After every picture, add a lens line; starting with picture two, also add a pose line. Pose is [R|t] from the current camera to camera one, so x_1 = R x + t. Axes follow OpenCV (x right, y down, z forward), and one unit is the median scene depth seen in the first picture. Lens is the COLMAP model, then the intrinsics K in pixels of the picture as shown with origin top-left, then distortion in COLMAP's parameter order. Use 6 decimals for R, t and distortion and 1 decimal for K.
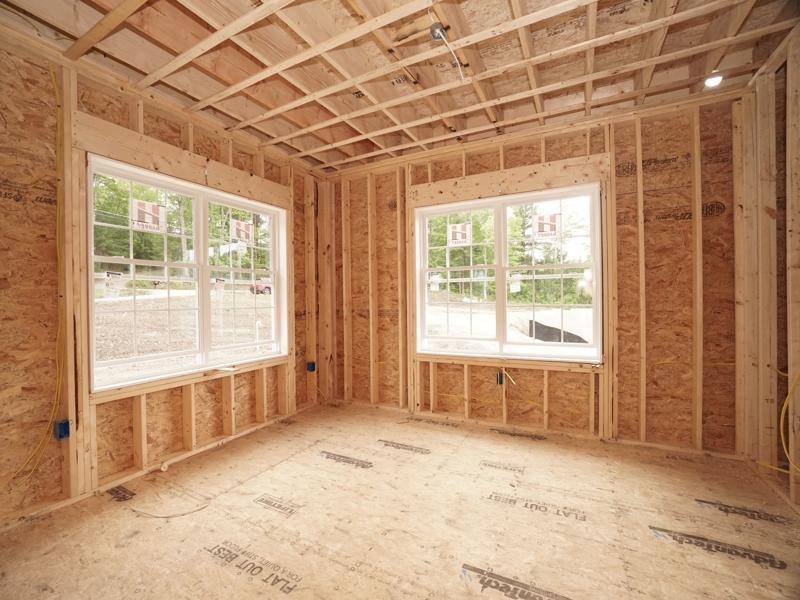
lens RADIAL K [[357.4, 0, 397.9], [0, 357.4, 302.6], [0, 0, 1]] dist [-0.051752, 0.017958]
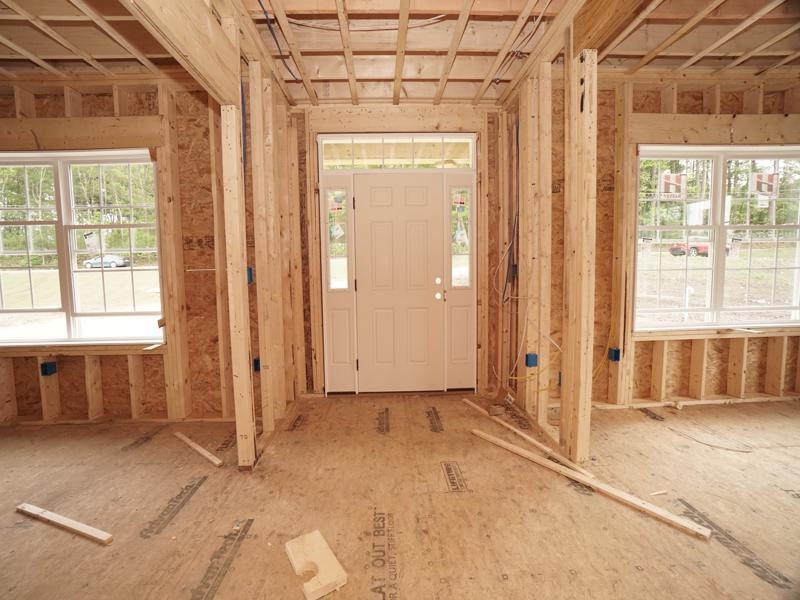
lens RADIAL K [[349.8, 0, 395.6], [0, 349.8, 296.5], [0, 0, 1]] dist [-0.056103, 0.015873]
pose [[0.486040, 0.070094, -0.871121, -0.163355], [0.008852, 0.996332, 0.085108, 0.006845], [0.873892, -0.049077, 0.483637, -0.317859]]
